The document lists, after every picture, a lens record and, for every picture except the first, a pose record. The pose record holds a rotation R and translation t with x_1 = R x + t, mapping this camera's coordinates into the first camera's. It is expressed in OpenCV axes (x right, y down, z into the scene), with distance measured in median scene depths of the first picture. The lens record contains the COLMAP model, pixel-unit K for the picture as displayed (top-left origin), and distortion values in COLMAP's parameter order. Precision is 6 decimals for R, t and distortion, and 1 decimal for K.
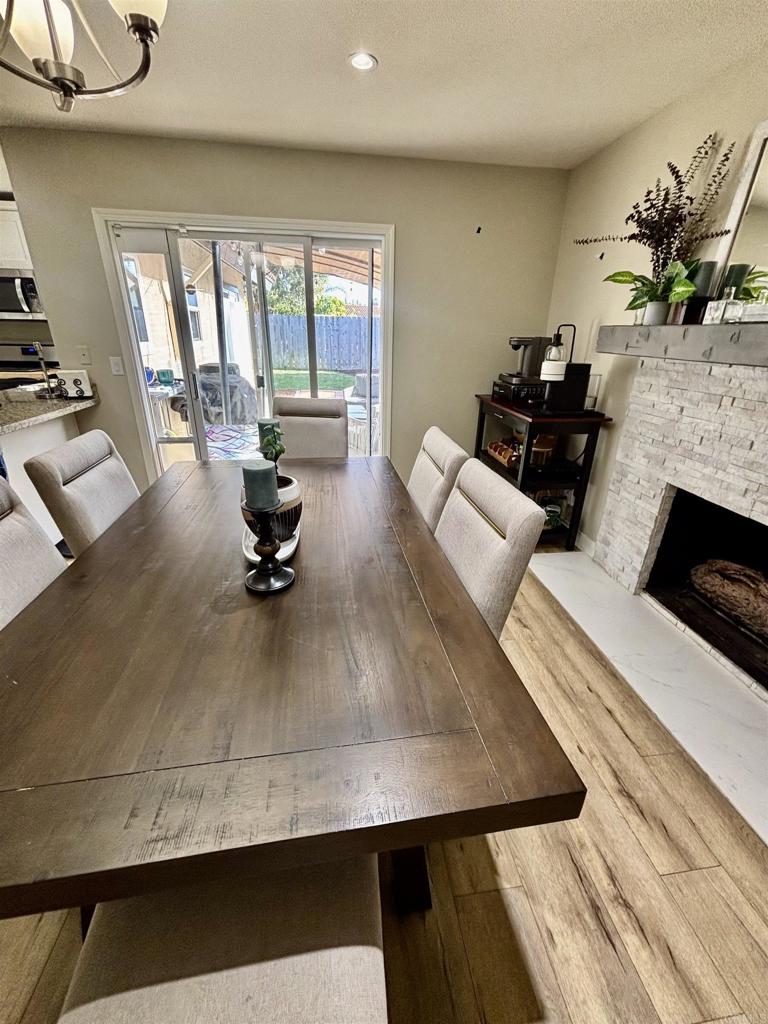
lens RADIAL K [[415.2, 0, 387.9], [0, 415.2, 506.0], [0, 0, 1]] dist [0.000535, 0.000010]
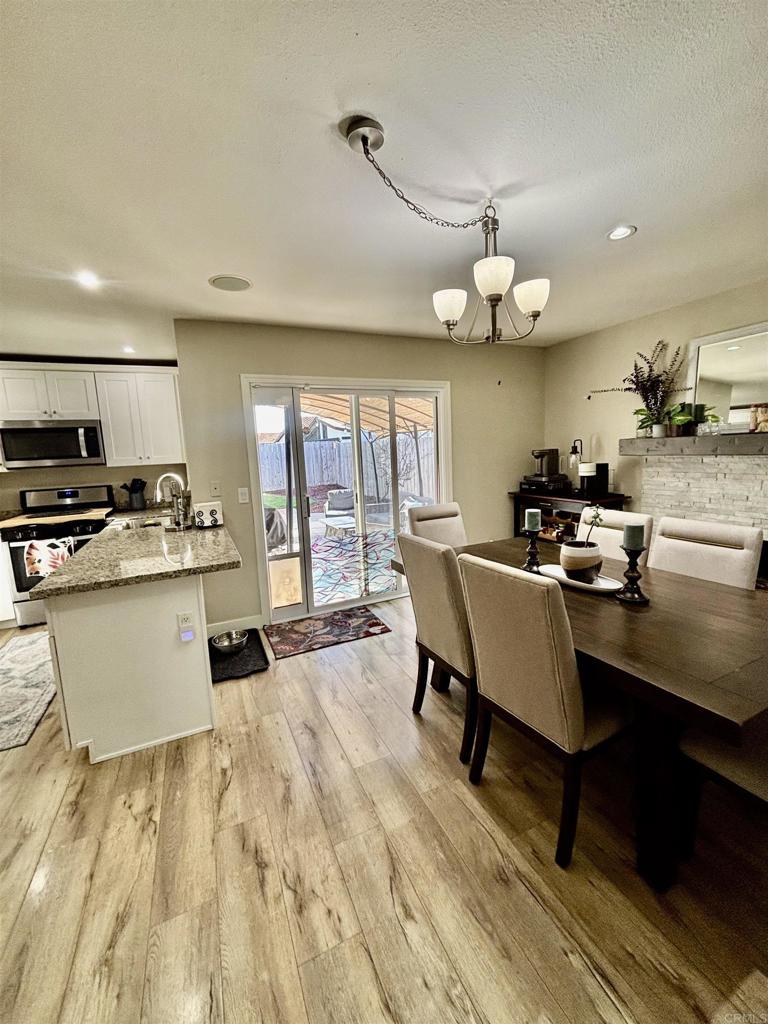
lens RADIAL K [[415.2, 0, 385.8], [0, 415.2, 505.9], [0, 0, 1]] dist [0.000535, 0.000010]
pose [[0.953101, -0.099650, 0.285778, -0.857138], [0.171389, 0.955959, -0.238259, 0.030970], [-0.249450, 0.276064, 0.928204, -0.178521]]
